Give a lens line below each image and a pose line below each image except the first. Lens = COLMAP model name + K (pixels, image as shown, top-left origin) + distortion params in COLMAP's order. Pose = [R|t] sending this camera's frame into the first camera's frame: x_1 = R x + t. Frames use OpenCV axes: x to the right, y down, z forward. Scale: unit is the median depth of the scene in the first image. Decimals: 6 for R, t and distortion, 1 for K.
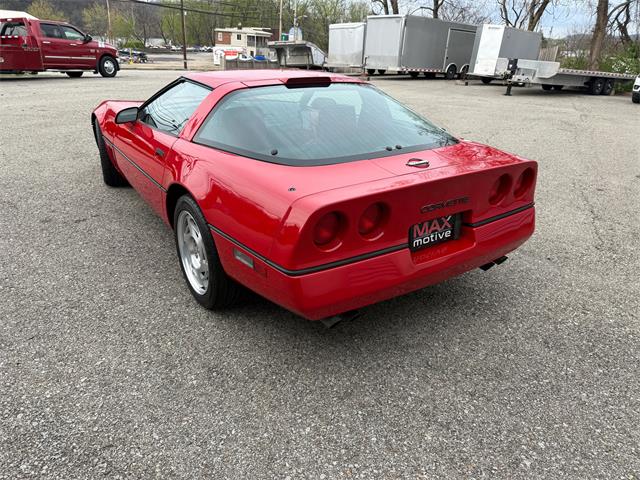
lens RADIAL K [[456.0, 0, 322.2], [0, 456.0, 243.3], [0, 0, 1]] dist [0.003591, -0.009654]
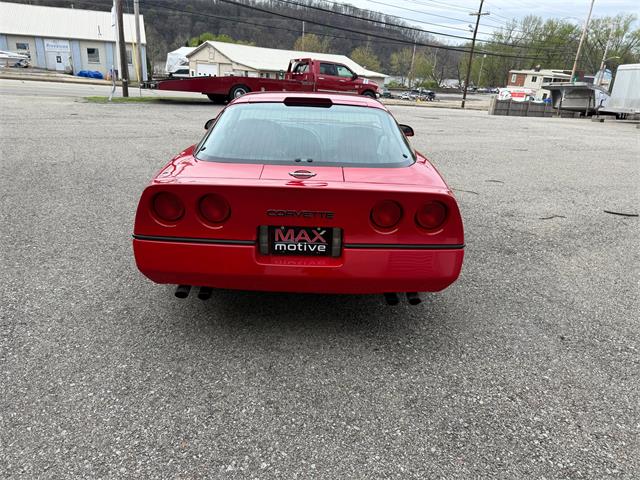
lens RADIAL K [[453.8, 0, 320.0], [0, 453.8, 240.0], [0, 0, 1]] dist [0.041804, -0.053079]
pose [[0.826382, 0.201826, -0.525698, 0.107879], [-0.245824, 0.969209, -0.014329, -0.003139], [0.506619, 0.141071, 0.850550, 0.019954]]
